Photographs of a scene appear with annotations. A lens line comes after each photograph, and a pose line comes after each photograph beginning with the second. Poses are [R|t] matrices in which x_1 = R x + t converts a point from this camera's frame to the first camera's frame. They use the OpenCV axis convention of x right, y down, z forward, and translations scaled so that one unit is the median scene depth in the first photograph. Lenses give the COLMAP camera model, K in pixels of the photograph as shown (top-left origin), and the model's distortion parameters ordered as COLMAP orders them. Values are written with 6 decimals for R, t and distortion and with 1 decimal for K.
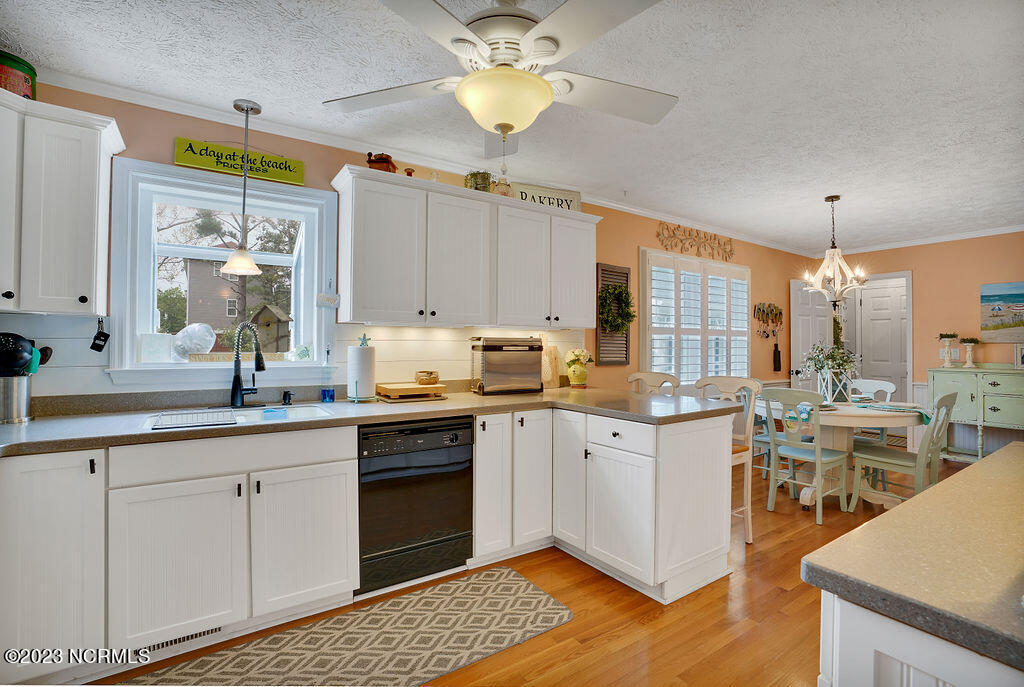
lens RADIAL K [[482.6, 0, 513.5], [0, 482.6, 340.7], [0, 0, 1]] dist [-0.075120, 0.032811]
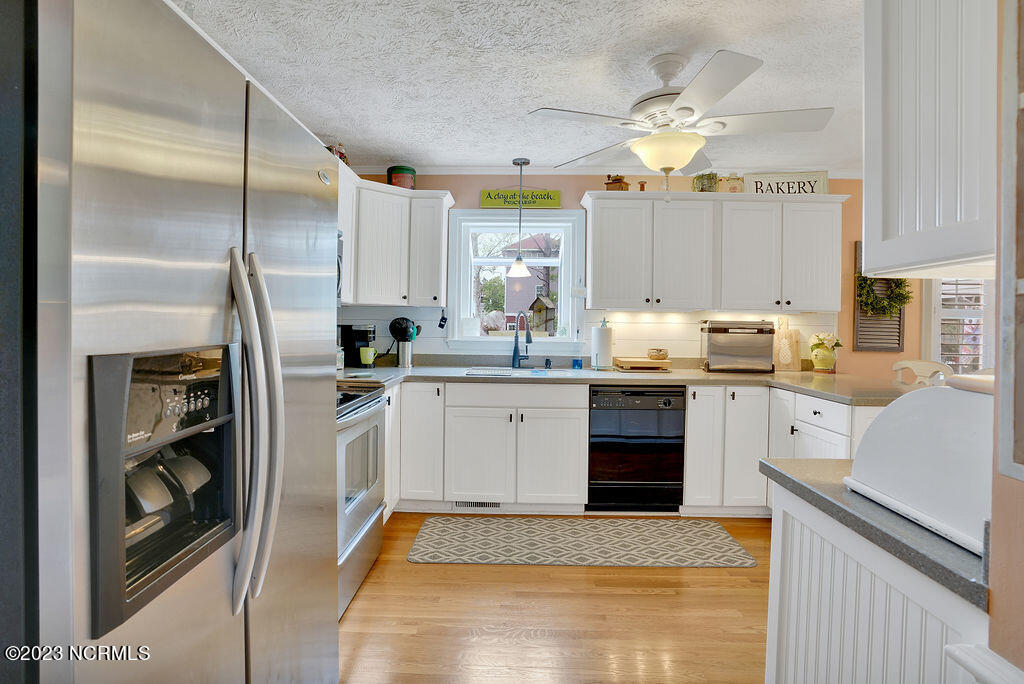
lens RADIAL K [[502.0, 0, 490.0], [0, 502.0, 328.7], [0, 0, 1]] dist [-0.046841, -0.000037]
pose [[0.801682, 0.012055, -0.597629, 0.247234], [-0.005630, 0.999905, 0.012617, 0.000011], [0.597724, -0.006750, 0.801674, -0.264083]]
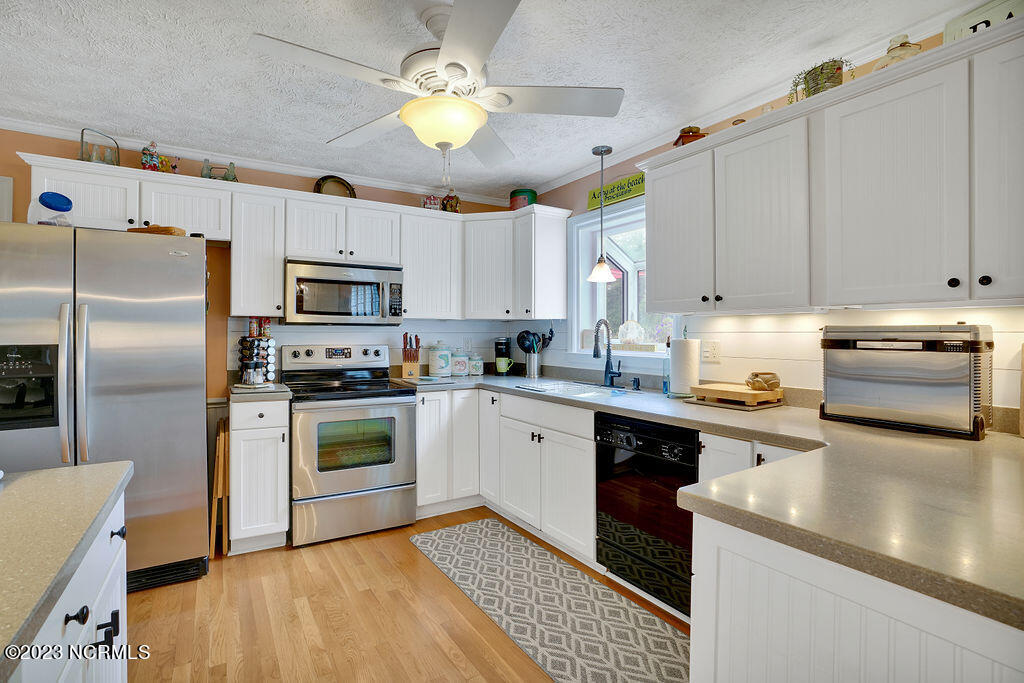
lens RADIAL K [[479.8, 0, 508.3], [0, 479.8, 336.6], [0, 0, 1]] dist [-0.027122, 0.000131]
pose [[-0.035226, -0.000300, -0.999379, 0.634698], [0.003707, 0.999993, -0.000431, 0.005615], [0.999373, -0.003720, -0.035224, 0.680337]]
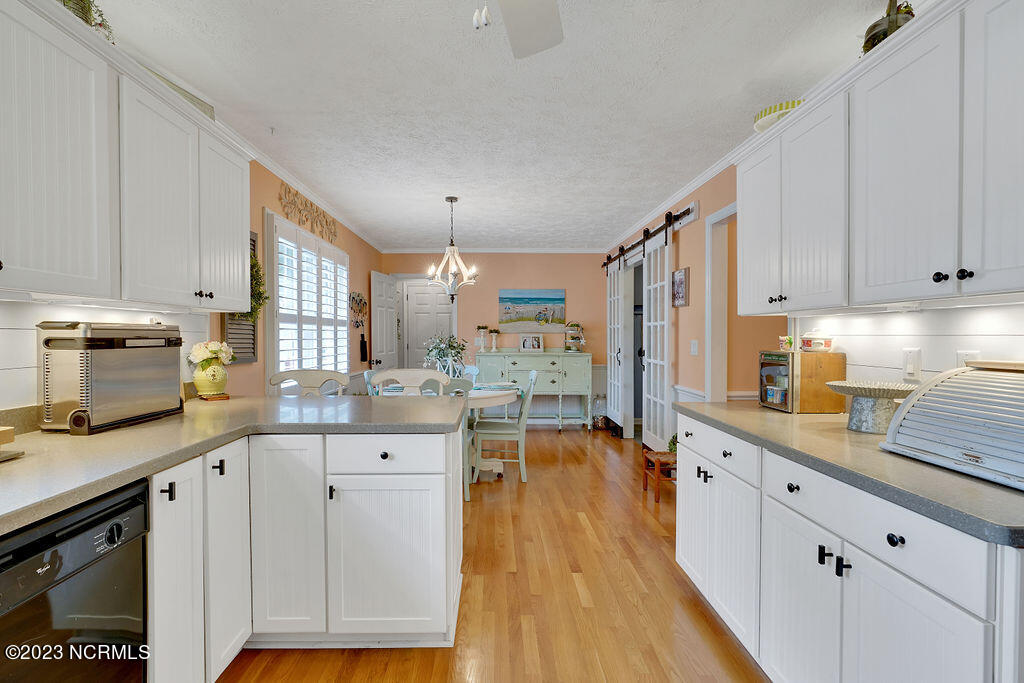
lens RADIAL K [[490.5, 0, 498.9], [0, 490.5, 343.2], [0, 0, 1]] dist [-0.002488, -0.000234]
pose [[0.555637, -0.017926, 0.831232, -0.283709], [-0.003366, 0.999711, 0.023809, 0.001152], [-0.831418, -0.016027, 0.555416, 0.378964]]
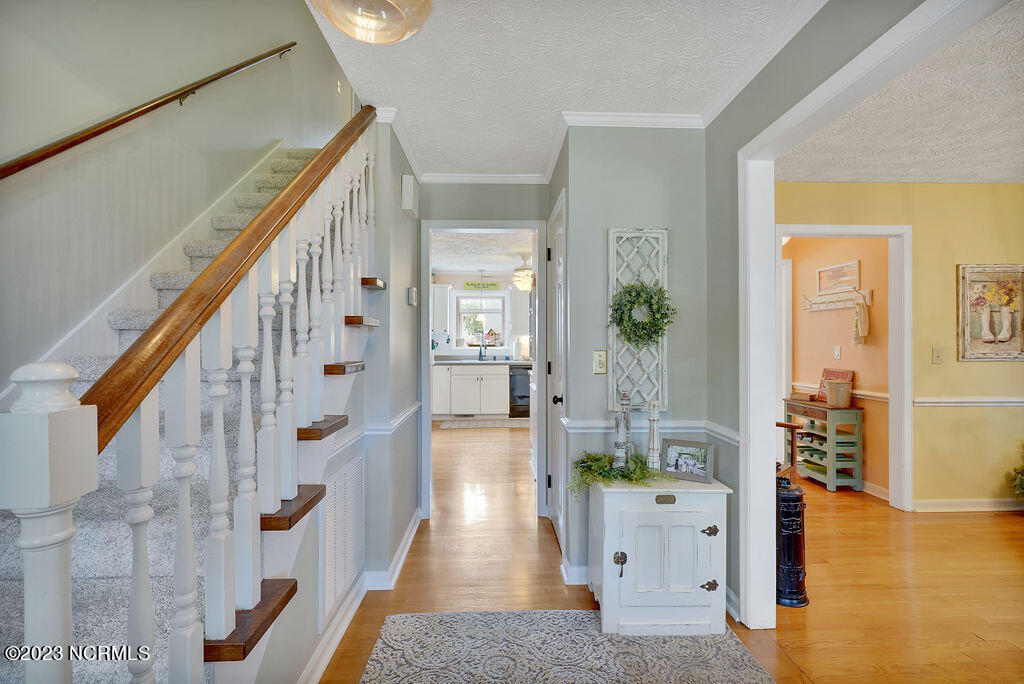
lens RADIAL K [[490.5, 0, 498.9], [0, 490.5, 343.7], [0, 0, 1]] dist [-0.002488, -0.000234]
pose [[0.835532, -0.001979, -0.549439, 1.252064], [0.006544, 0.999958, 0.006350, -0.000325], [0.549403, -0.008901, 0.835510, -1.601634]]
